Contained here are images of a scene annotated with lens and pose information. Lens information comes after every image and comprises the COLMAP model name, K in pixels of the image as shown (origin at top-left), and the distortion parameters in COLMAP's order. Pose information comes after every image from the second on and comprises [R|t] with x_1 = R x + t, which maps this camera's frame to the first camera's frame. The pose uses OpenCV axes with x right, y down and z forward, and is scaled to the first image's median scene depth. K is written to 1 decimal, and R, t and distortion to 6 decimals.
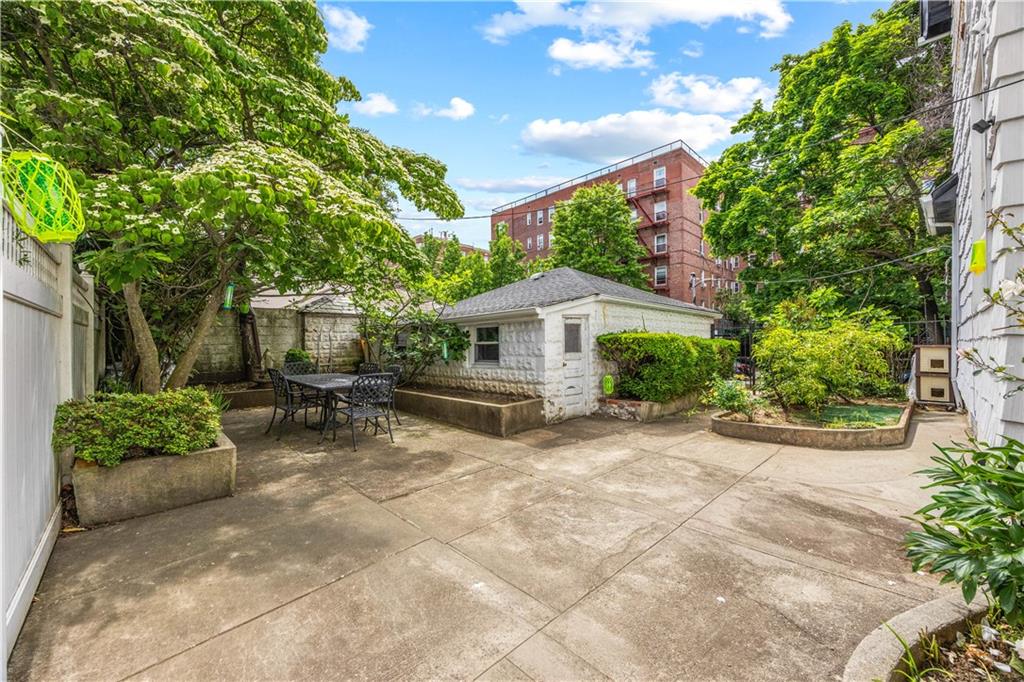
lens RADIAL K [[393.5, 0, 511.0], [0, 393.5, 343.7], [0, 0, 1]] dist [0.002681, 0.000896]
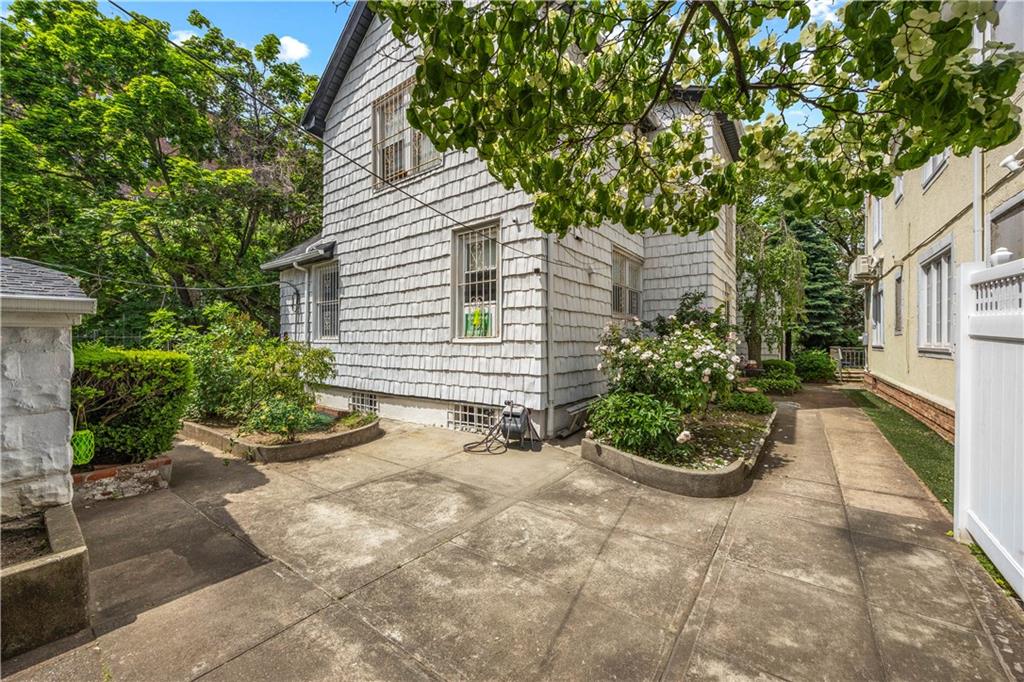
lens RADIAL K [[393.5, 0, 505.8], [0, 393.5, 342.4], [0, 0, 1]] dist [0.002681, 0.000896]
pose [[-0.155046, 0.009869, 0.987858, -0.743608], [0.002331, 0.999951, -0.009624, -0.062121], [-0.987905, 0.000811, -0.155061, 1.017678]]
